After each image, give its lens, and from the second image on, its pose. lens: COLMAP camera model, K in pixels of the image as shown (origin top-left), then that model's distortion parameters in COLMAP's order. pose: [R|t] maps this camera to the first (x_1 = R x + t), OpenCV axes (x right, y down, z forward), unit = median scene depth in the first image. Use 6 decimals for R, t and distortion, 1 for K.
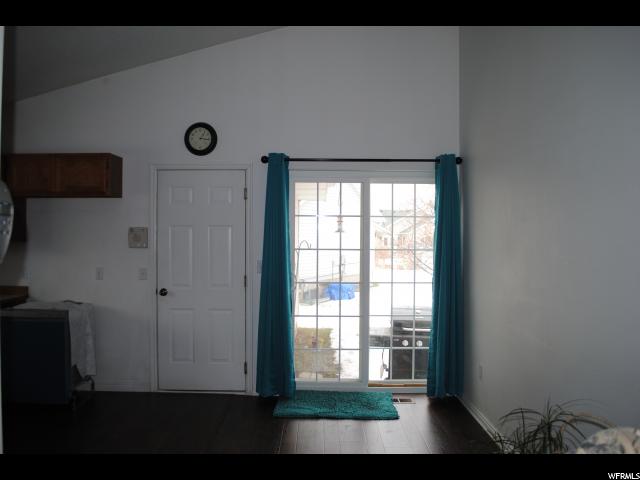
lens RADIAL K [[492.1, 0, 320.0], [0, 492.1, 240.0], [0, 0, 1]] dist [-0.052221, -0.004106]
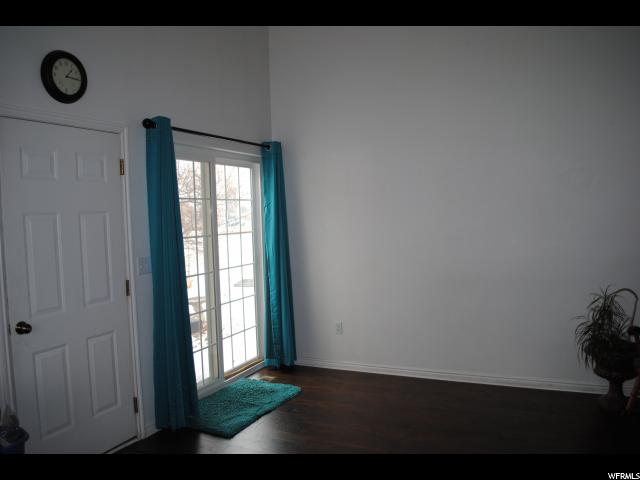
lens RADIAL K [[492.1, 0, 320.0], [0, 492.1, 240.0], [0, 0, 1]] dist [-0.052221, -0.004106]
pose [[0.458981, -0.070157, 0.885672, -0.655968], [0.046269, 0.997412, 0.055031, -0.013519], [-0.887241, 0.015721, 0.461039, 0.414739]]
